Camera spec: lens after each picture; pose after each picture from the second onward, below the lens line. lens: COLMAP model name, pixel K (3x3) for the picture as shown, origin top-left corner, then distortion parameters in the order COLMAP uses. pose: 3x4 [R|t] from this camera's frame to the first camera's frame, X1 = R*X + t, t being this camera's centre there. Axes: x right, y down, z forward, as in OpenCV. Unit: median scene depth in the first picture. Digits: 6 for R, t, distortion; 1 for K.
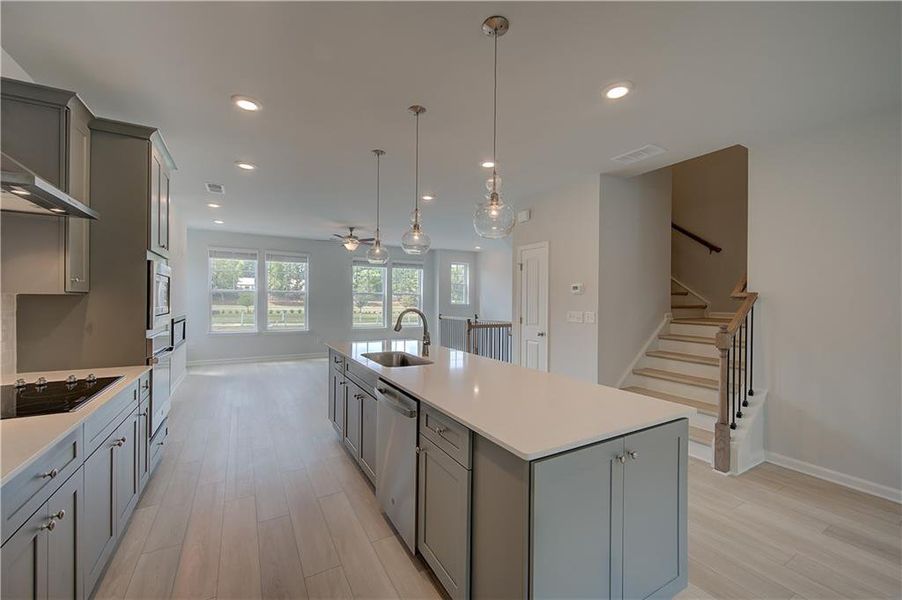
lens RADIAL K [[363.9, 0, 451.0], [0, 363.9, 300.0], [0, 0, 1]] dist [-0.000307, 0.000035]
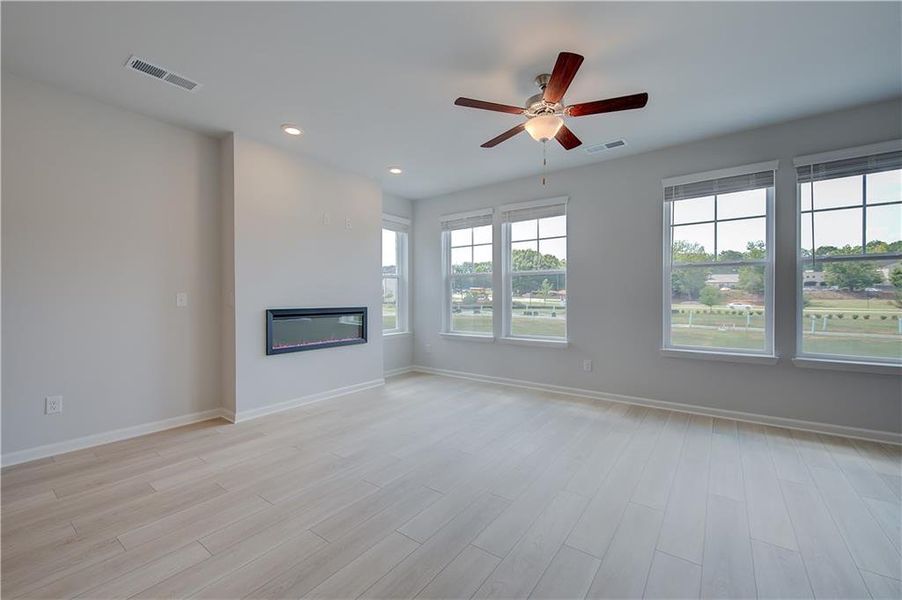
lens RADIAL K [[363.9, 0, 451.0], [0, 363.9, 300.0], [0, 0, 1]] dist [-0.000307, 0.000035]
pose [[0.398018, -0.003927, -0.917369, 0.021826], [0.004557, 0.999987, -0.002303, 0.024121], [0.917366, -0.003264, 0.398030, 0.686713]]
